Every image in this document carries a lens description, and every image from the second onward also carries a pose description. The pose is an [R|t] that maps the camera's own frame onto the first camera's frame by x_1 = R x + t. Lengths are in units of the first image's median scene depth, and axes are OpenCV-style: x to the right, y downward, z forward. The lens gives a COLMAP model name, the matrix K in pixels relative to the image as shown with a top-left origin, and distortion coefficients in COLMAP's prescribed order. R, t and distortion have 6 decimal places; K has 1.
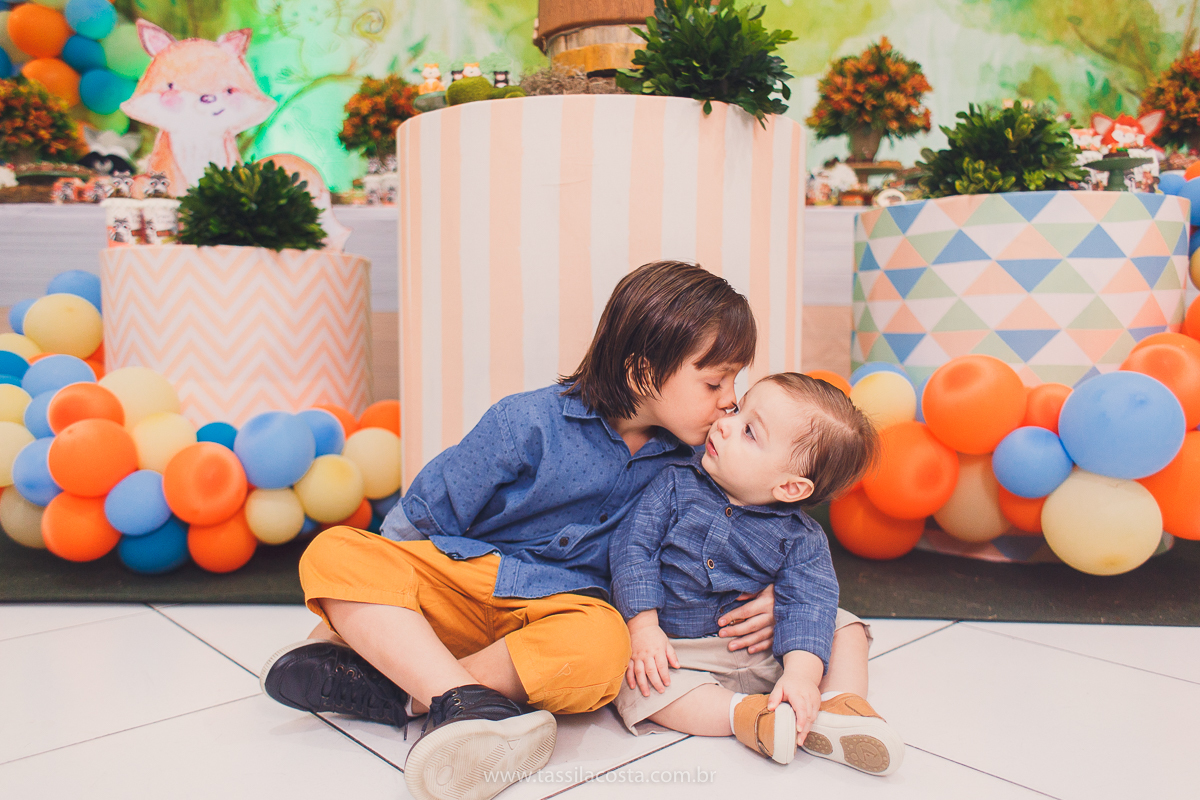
lens RADIAL K [[949.1, 0, 604.1], [0, 949.1, 432.0], [0, 0, 1]] dist [0.053667, -0.040031]
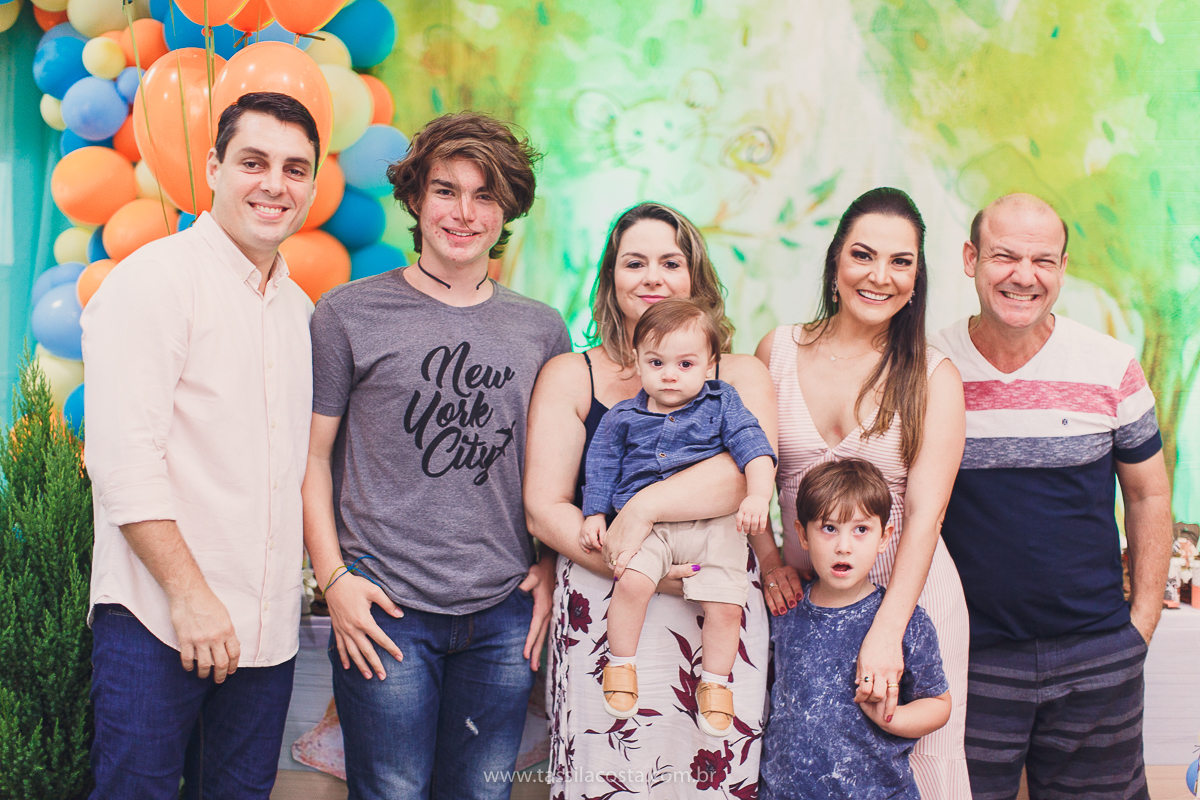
lens RADIAL K [[1751.6, 0, 592.7], [0, 1751.6, 389.2], [0, 0, 1]] dist [0.008312, 0.000000]
pose [[0.985503, 0.000523, 0.169657, -0.767012], [0.011126, 0.997643, -0.067705, -0.274502], [-0.169293, 0.068611, 0.983175, -0.135464]]
